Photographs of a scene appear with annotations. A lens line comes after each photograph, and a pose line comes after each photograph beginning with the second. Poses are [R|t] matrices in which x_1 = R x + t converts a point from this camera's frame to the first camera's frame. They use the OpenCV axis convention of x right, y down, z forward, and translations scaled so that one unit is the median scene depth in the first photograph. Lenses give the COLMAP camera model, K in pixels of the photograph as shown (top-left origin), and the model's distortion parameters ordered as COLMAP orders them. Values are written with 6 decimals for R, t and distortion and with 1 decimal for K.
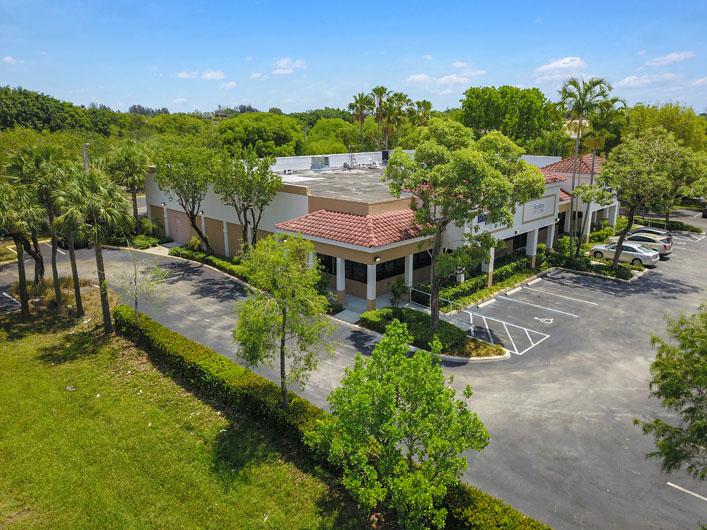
lens RADIAL K [[527.6, 0, 350.9], [0, 527.6, 274.7], [0, 0, 1]] dist [0.003737, -0.001464]
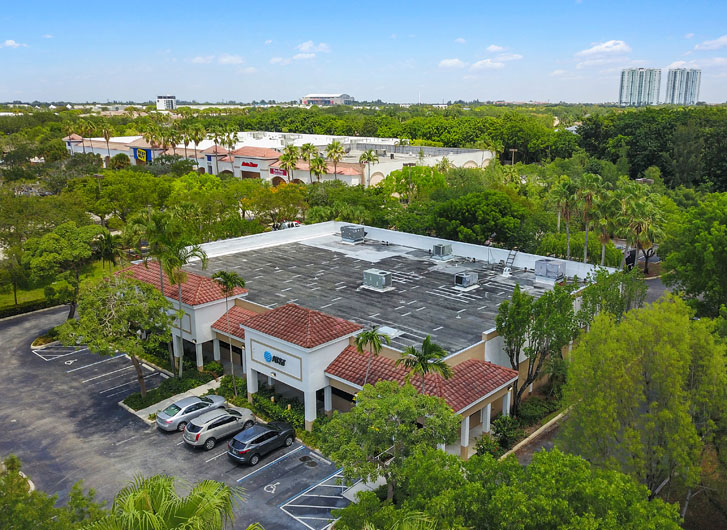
lens RADIAL K [[636.3, 0, 378.1], [0, 636.3, 265.8], [0, 0, 1]] dist [0.038799, -0.005745]
pose [[0.035940, 0.246277, -0.968533, 1.791799], [-0.282199, 0.932217, 0.226571, -0.709528], [0.958682, 0.265177, 0.103003, 1.340893]]
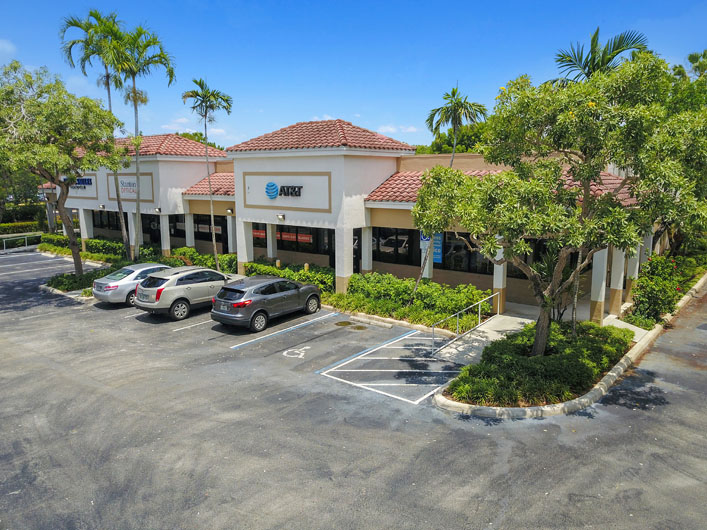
lens RADIAL K [[536.2, 0, 361.1], [0, 536.2, 262.1], [0, 0, 1]] dist [0.048879, -0.082092]
pose [[0.106116, 0.159041, -0.981552, 1.319325], [-0.281009, 0.951684, 0.123822, -0.233720], [0.953820, 0.262686, 0.145681, 1.341892]]
